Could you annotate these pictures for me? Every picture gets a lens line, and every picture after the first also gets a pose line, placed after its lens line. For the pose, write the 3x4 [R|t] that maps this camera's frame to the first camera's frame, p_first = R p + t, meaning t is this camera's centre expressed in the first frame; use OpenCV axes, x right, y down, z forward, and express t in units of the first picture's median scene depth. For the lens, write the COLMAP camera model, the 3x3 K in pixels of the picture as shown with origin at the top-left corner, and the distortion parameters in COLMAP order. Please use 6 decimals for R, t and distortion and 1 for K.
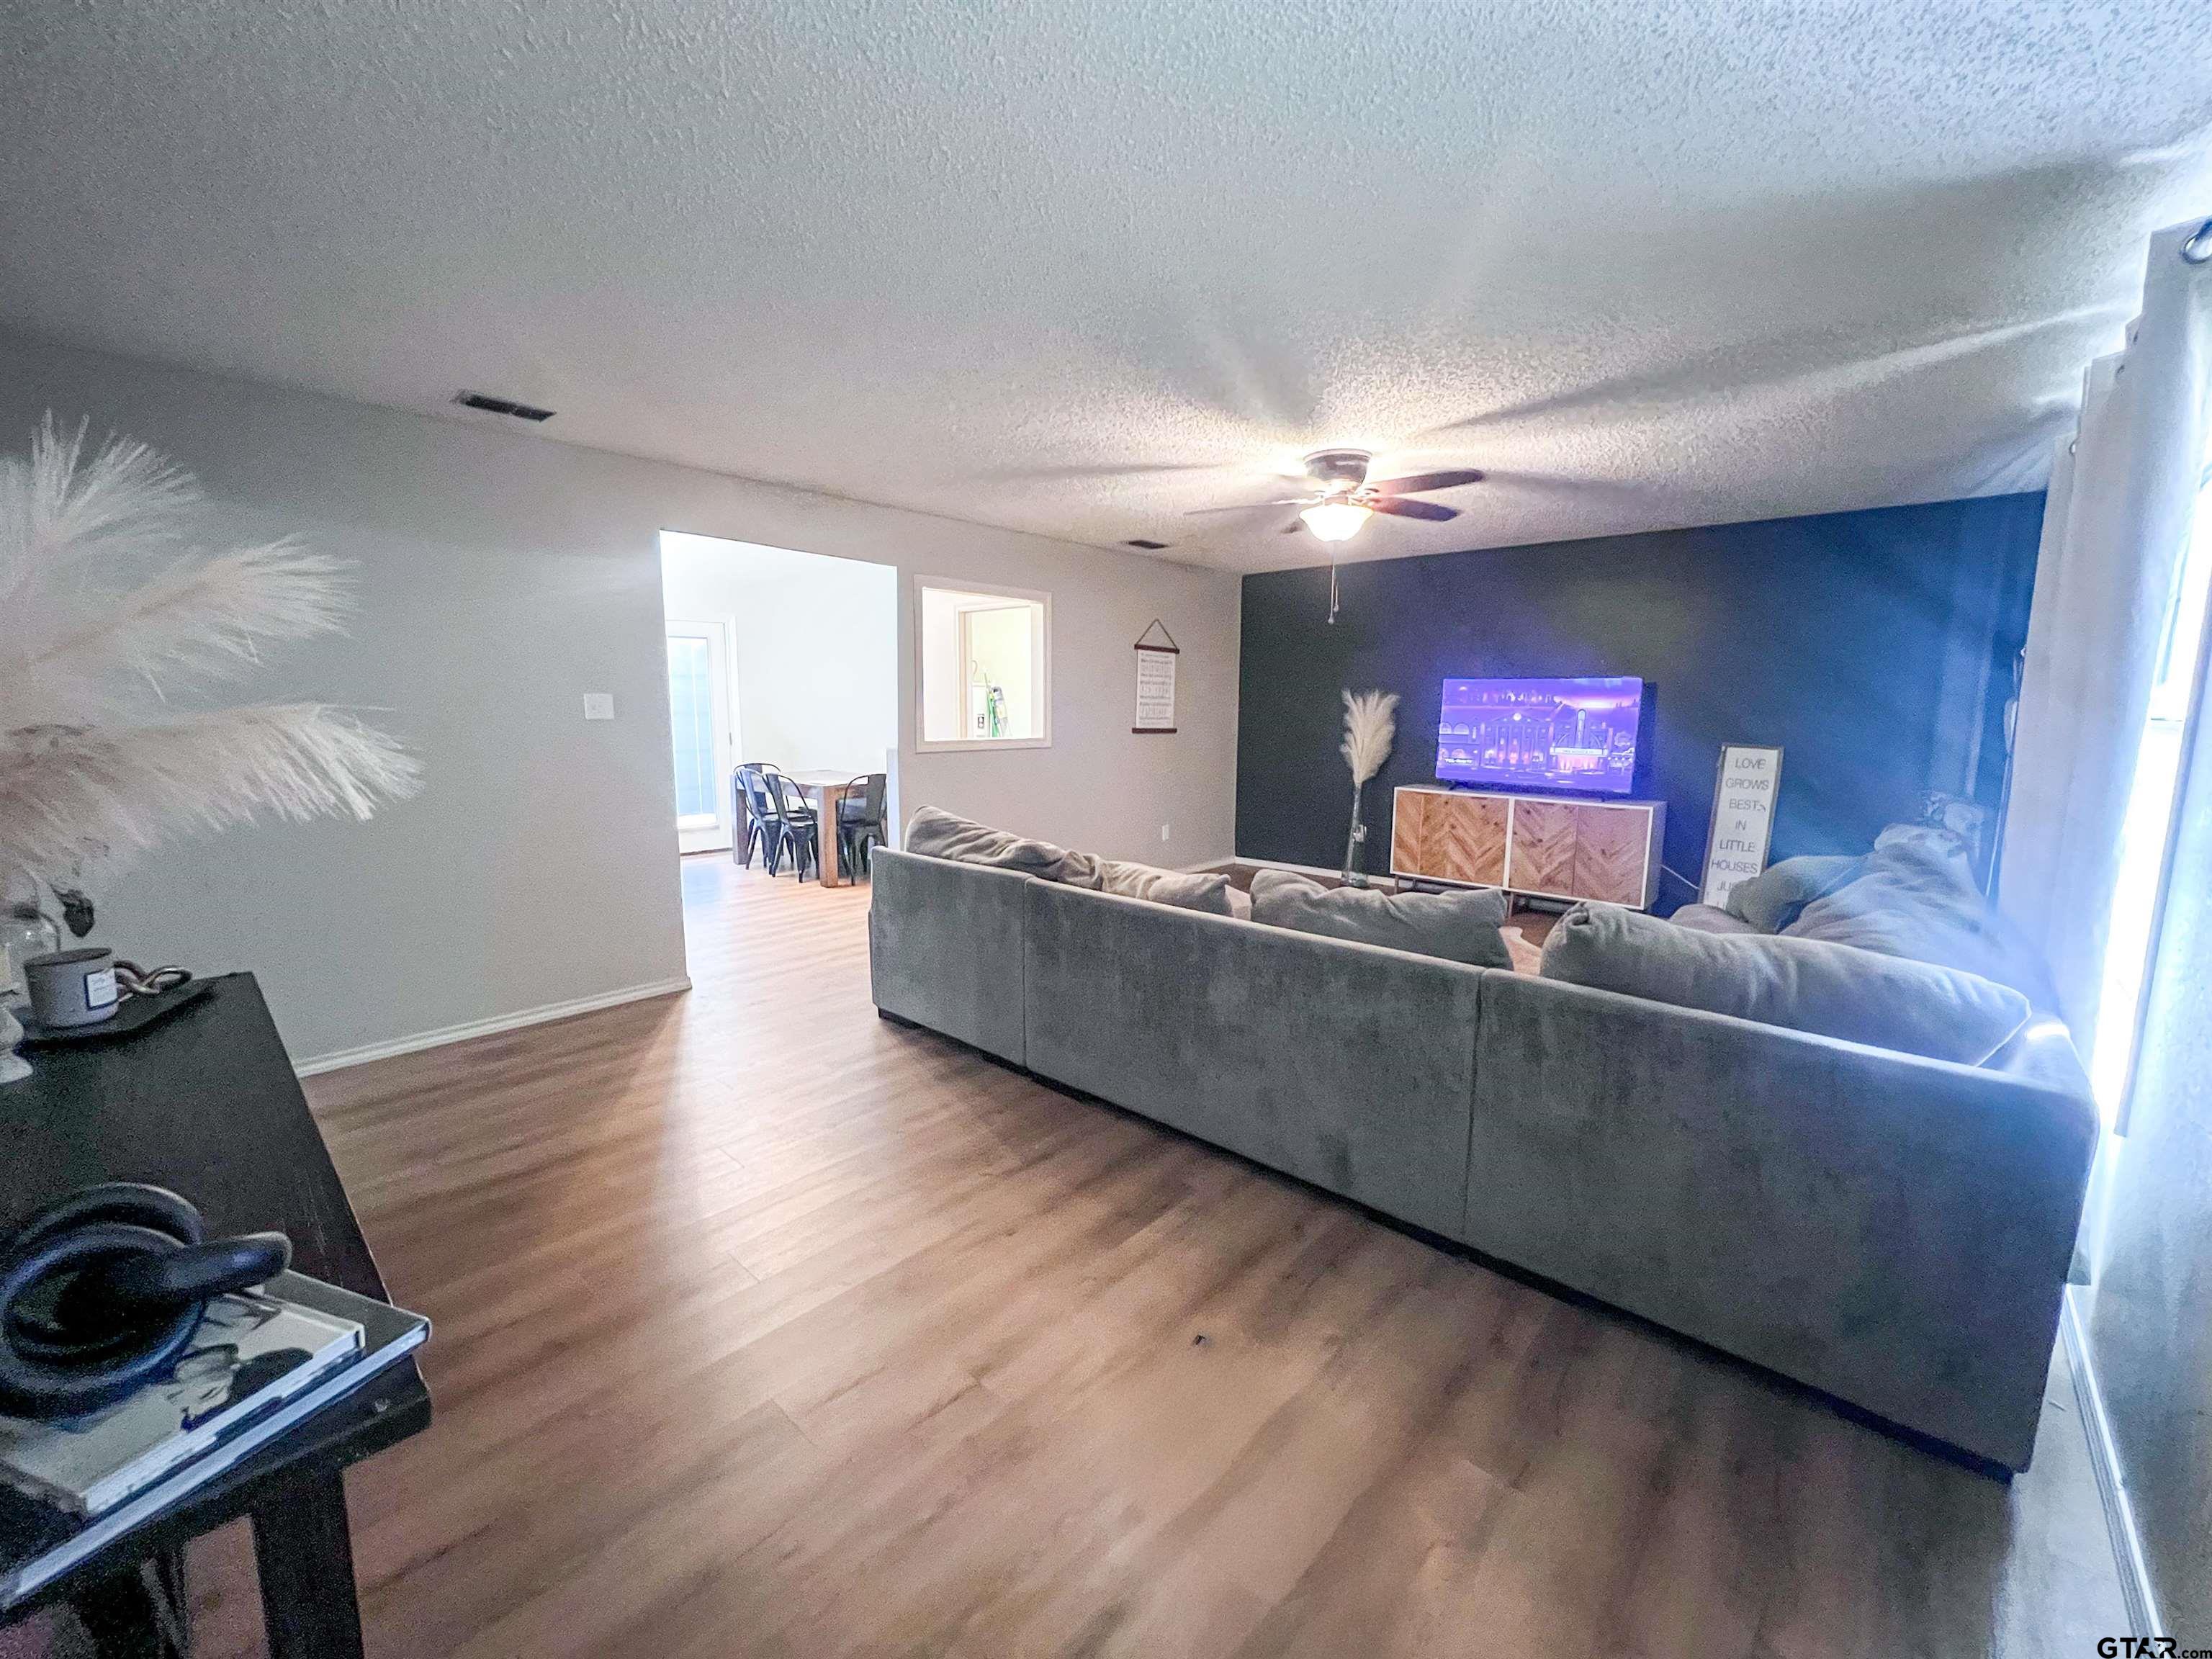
lens RADIAL K [[886.5, 0, 1099.0], [0, 886.5, 824.1], [0, 0, 1]] dist [-0.002089, -0.000019]
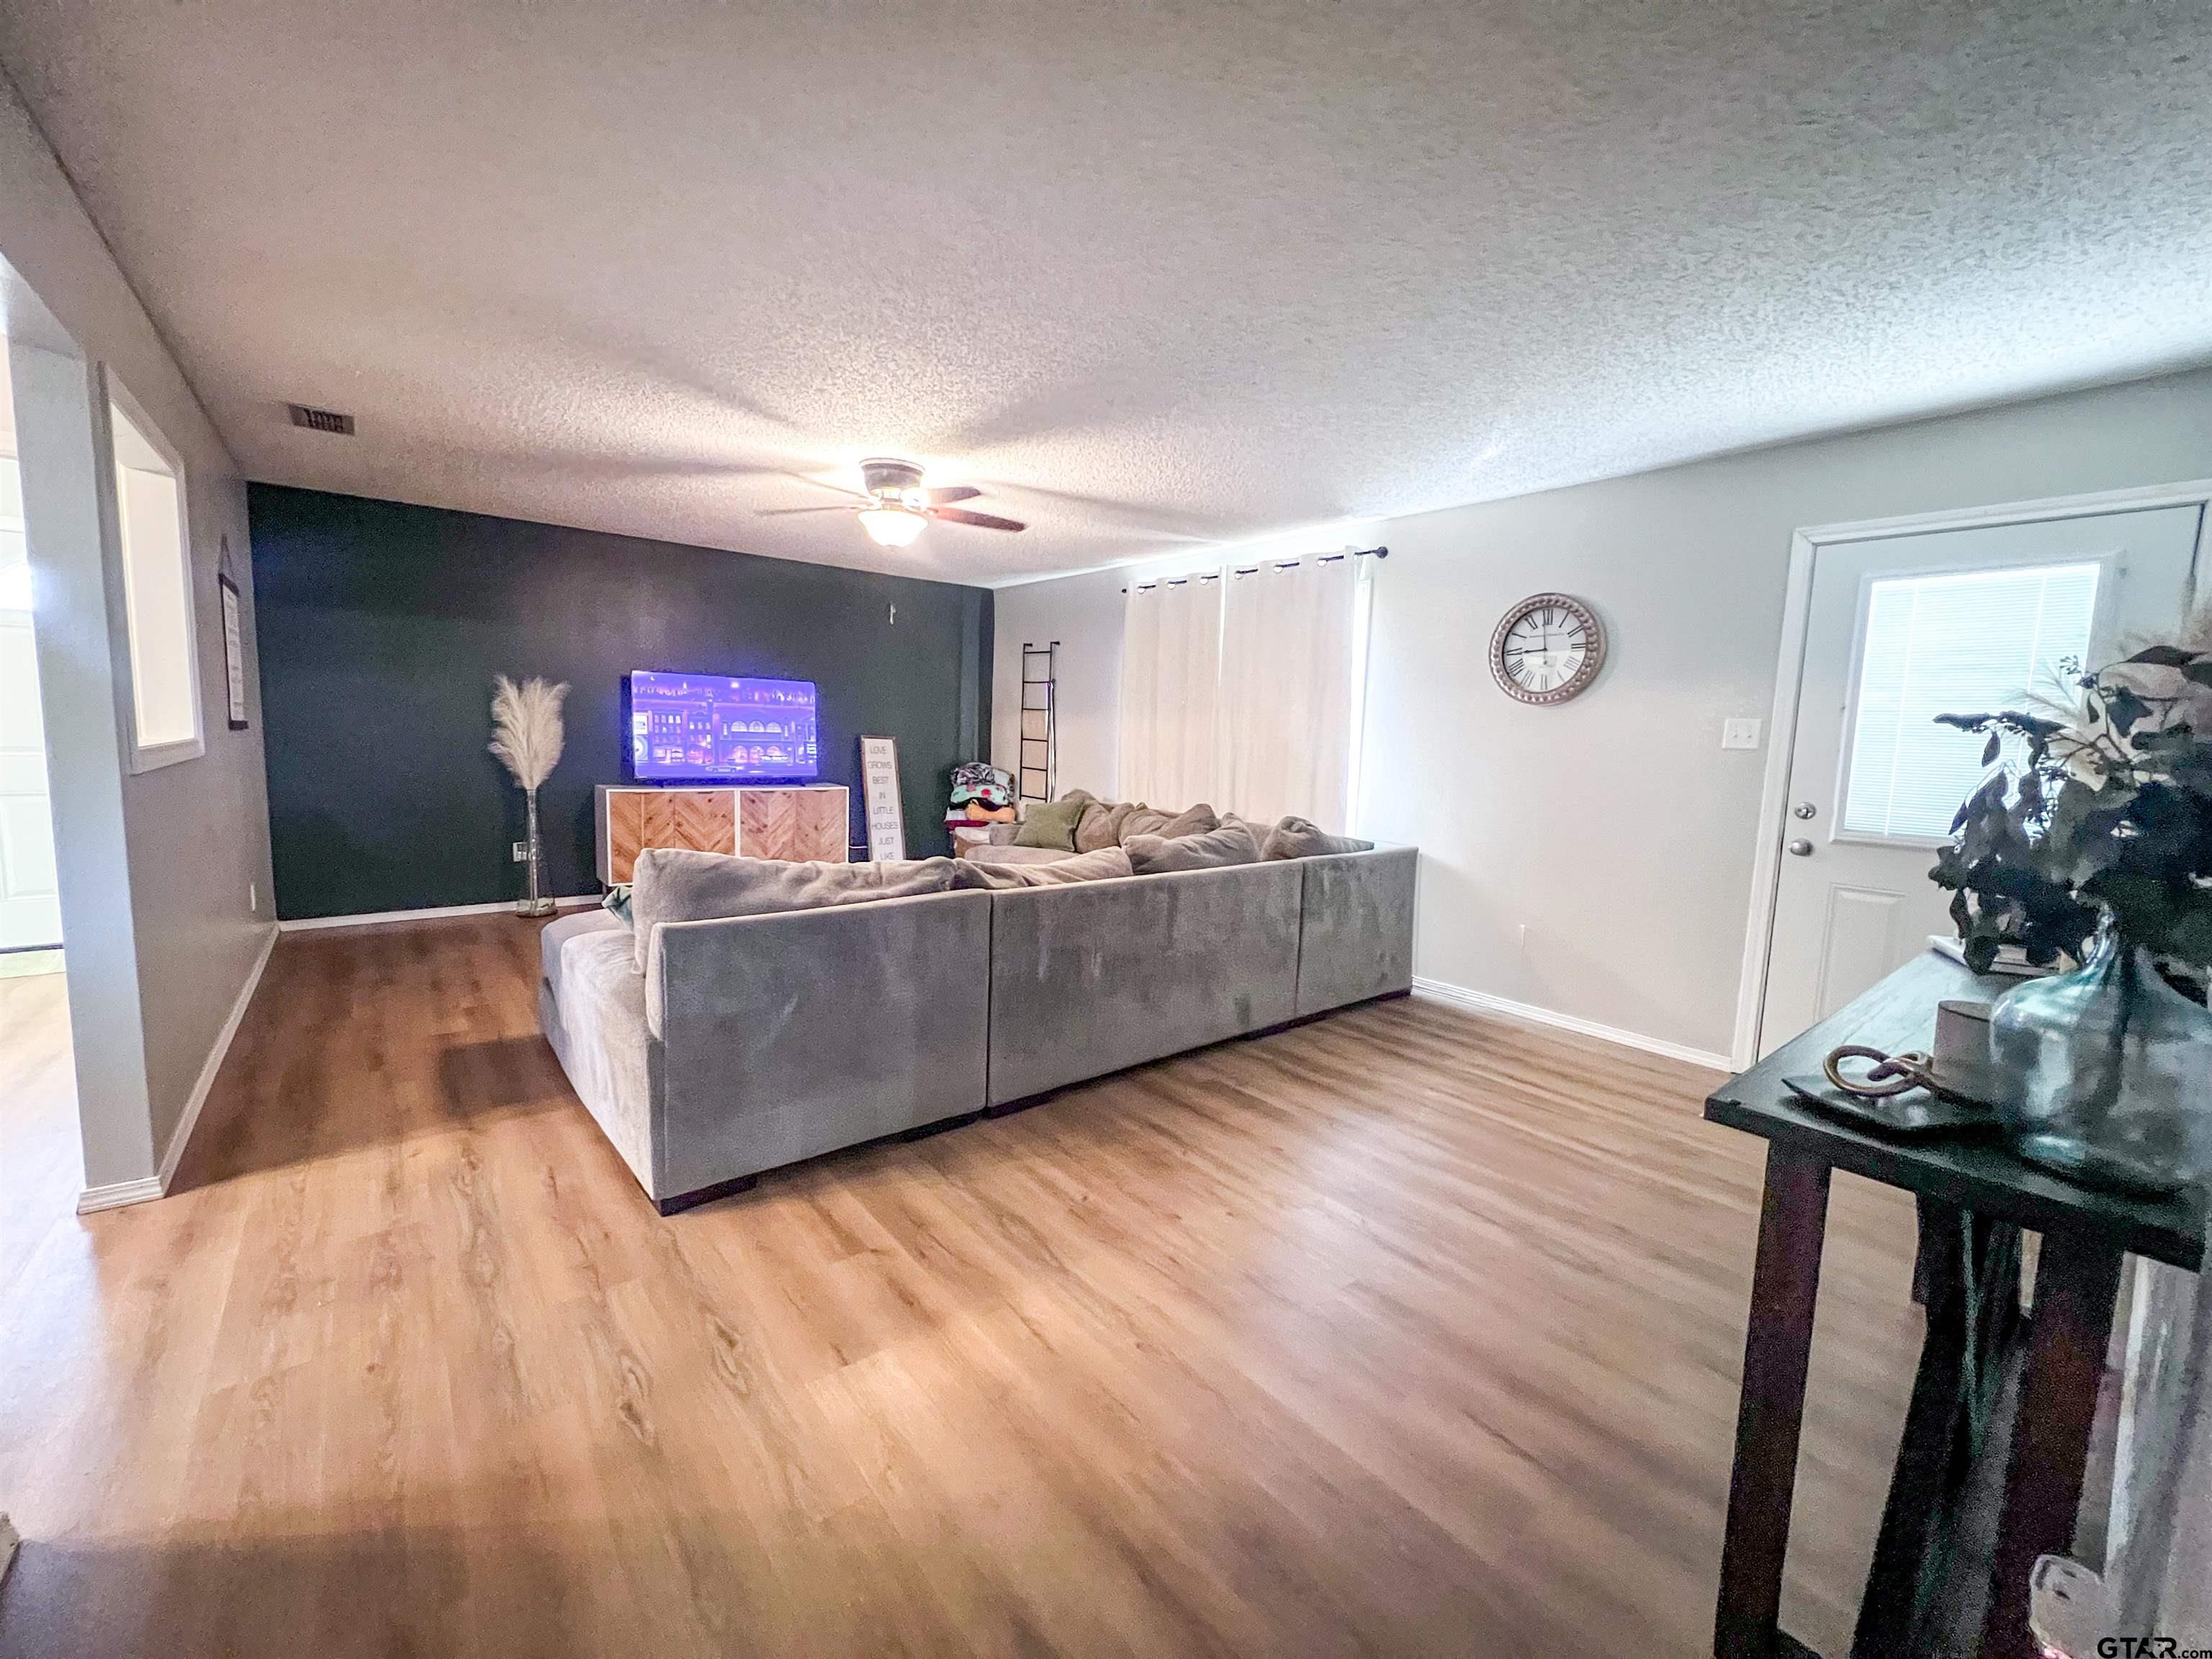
lens RADIAL K [[886.5, 0, 1099.0], [0, 886.5, 824.1], [0, 0, 1]] dist [-0.002089, -0.000019]
pose [[0.147708, -0.107670, 0.983153, -0.550849], [0.104152, 0.990223, 0.092796, -0.045125], [-0.983532, 0.088690, 0.157478, 0.445332]]
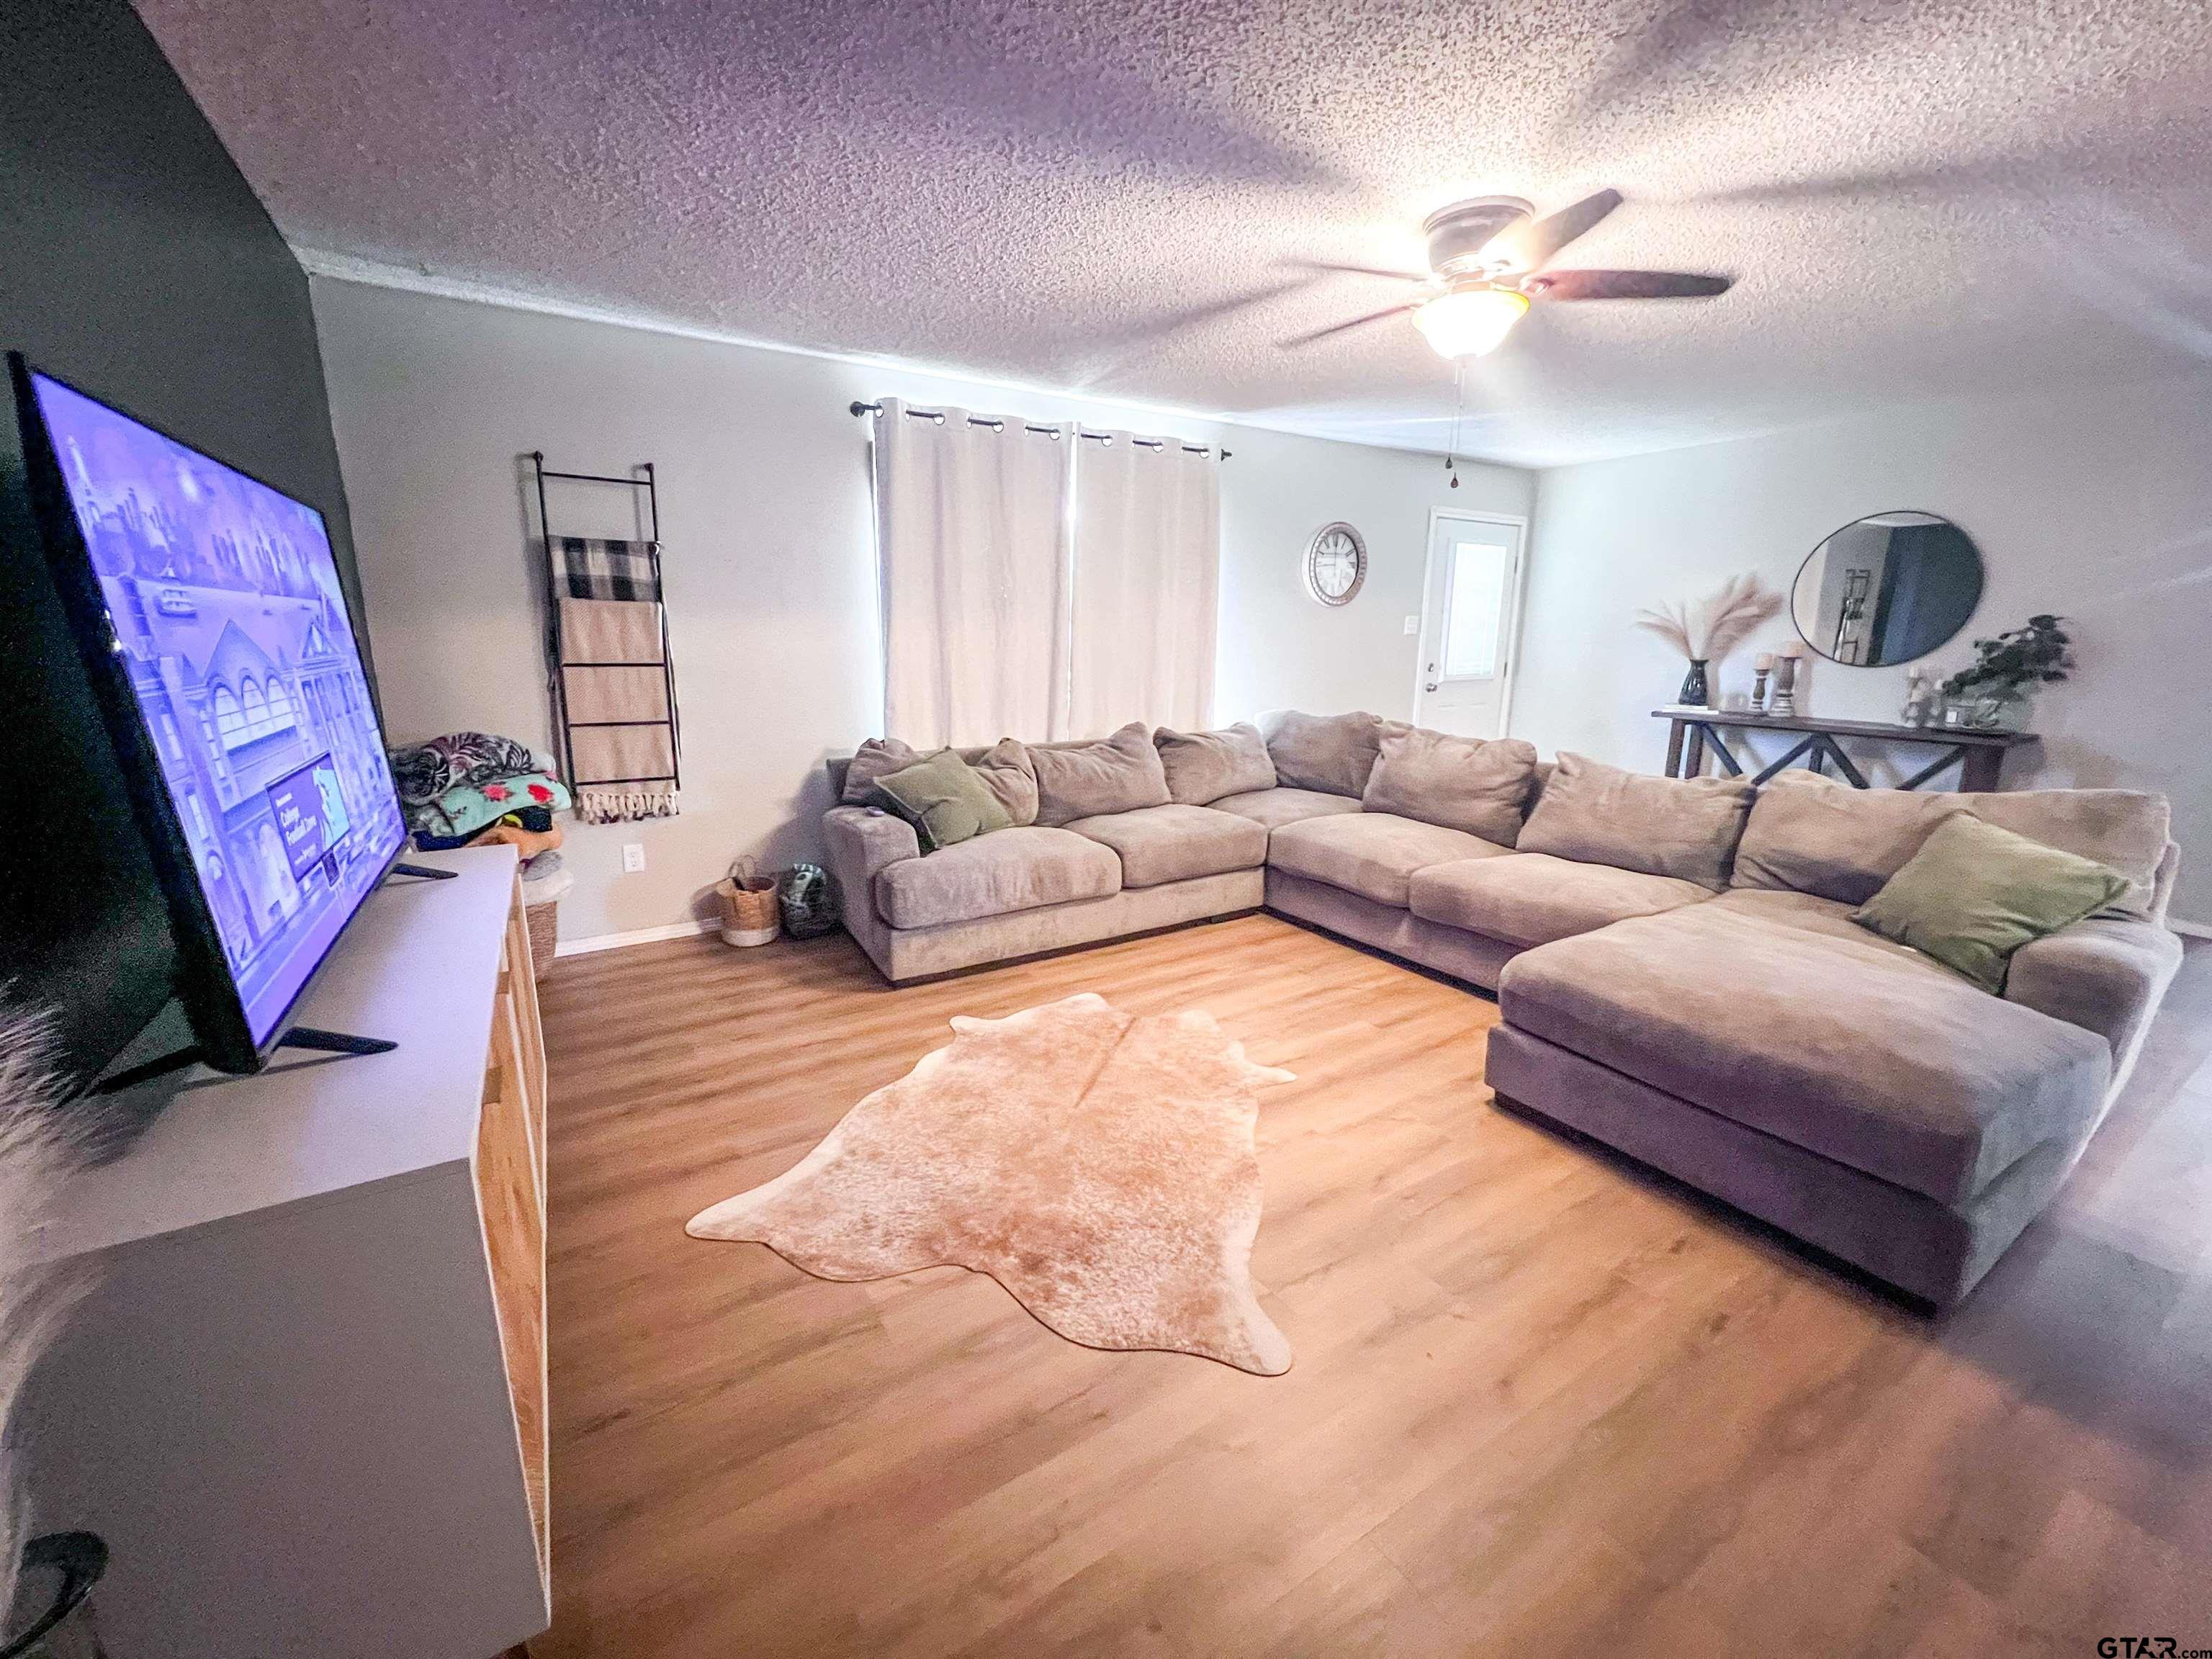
lens RADIAL K [[886.5, 0, 1099.0], [0, 886.5, 824.1], [0, 0, 1]] dist [-0.002089, -0.000019]
pose [[-0.961826, -0.070358, 0.264462, 0.236510], [0.027316, 0.936875, 0.348597, -0.166127], [-0.272295, 0.342514, -0.899189, 1.275585]]
